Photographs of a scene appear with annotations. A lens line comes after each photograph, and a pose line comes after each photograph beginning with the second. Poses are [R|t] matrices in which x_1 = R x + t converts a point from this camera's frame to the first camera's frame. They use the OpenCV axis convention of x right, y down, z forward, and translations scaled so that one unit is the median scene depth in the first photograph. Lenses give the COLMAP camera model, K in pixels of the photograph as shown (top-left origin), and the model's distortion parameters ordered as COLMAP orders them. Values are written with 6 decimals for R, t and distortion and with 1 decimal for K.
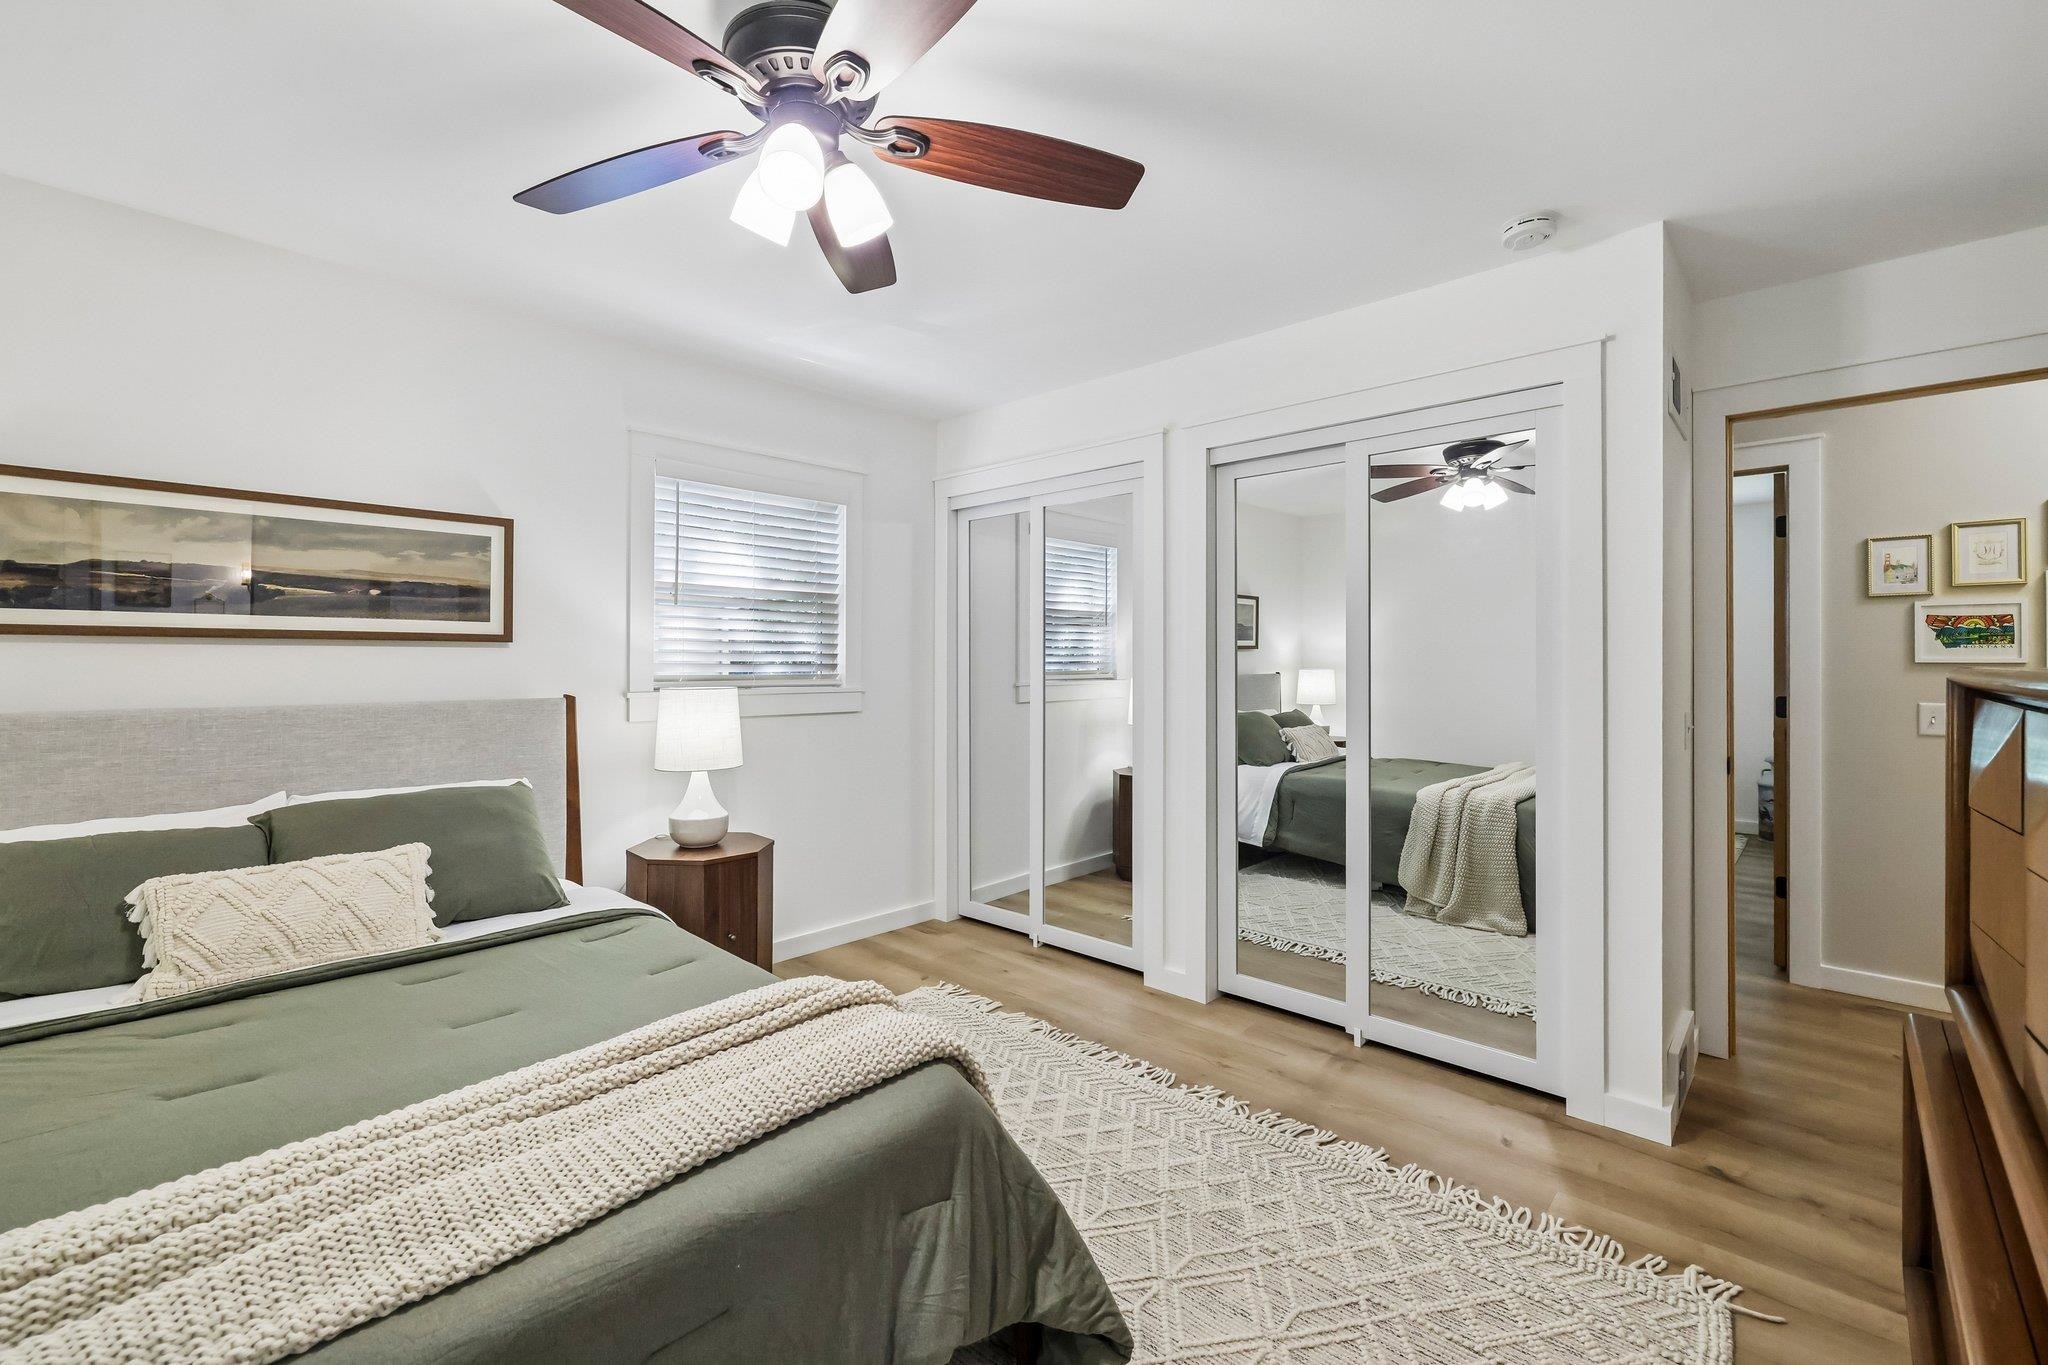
lens RADIAL K [[875.2, 0, 1004.9], [0, 875.2, 667.5], [0, 0, 1]] dist [-0.001538, 0.000019]
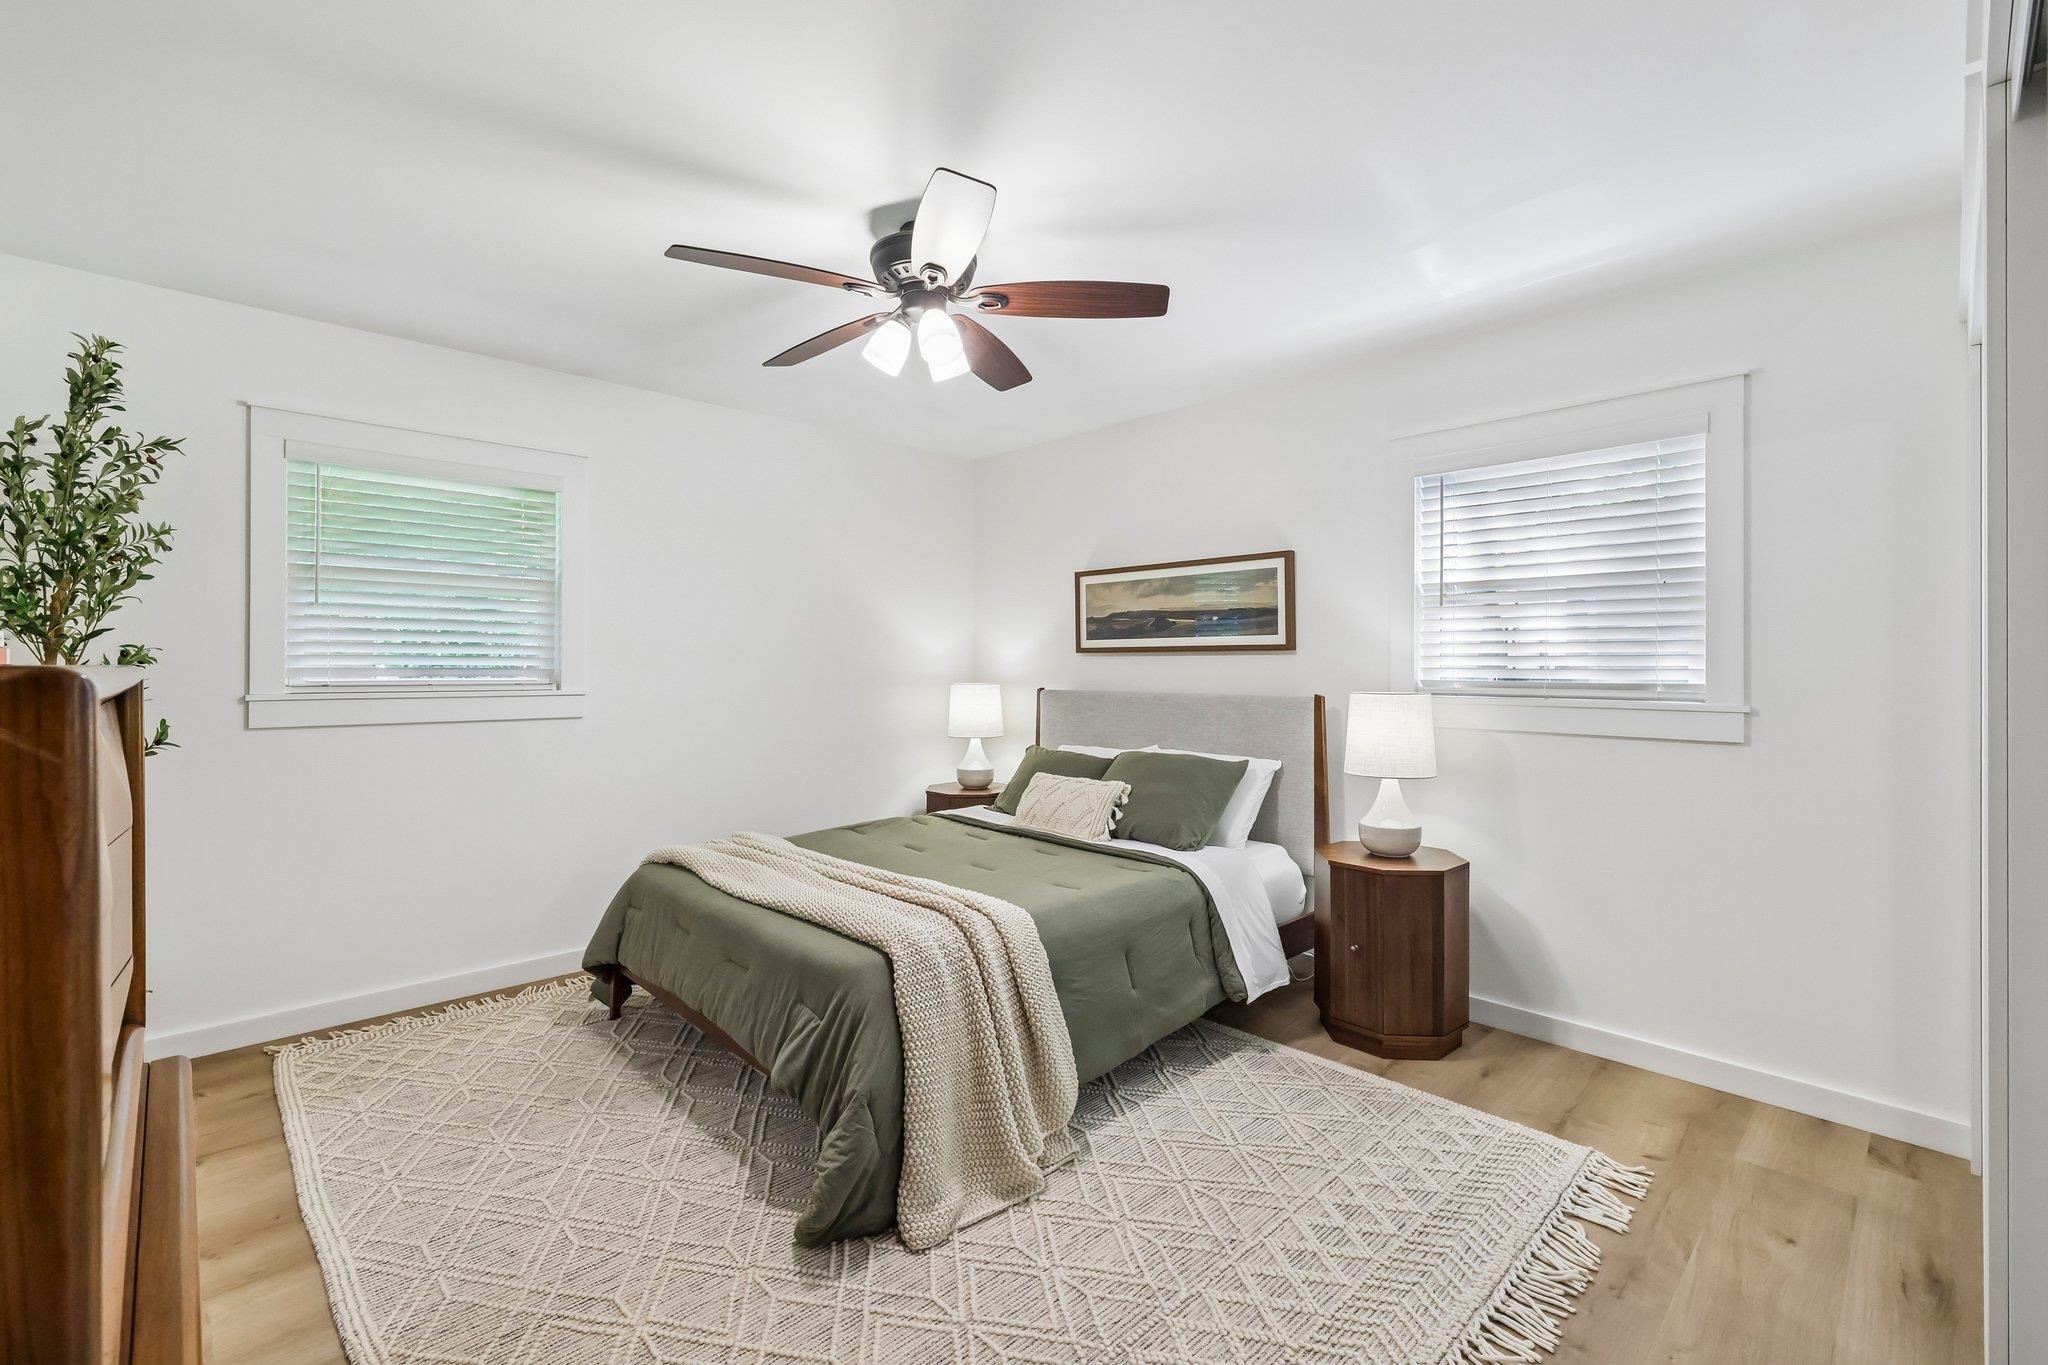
lens RADIAL K [[875.2, 0, 1004.9], [0, 875.2, 667.5], [0, 0, 1]] dist [-0.001538, 0.000019]
pose [[-0.045807, 0.000709, -0.998950, 0.692732], [-0.008158, 0.999966, 0.001083, -0.002921], [0.998917, 0.008199, -0.045800, 0.666973]]
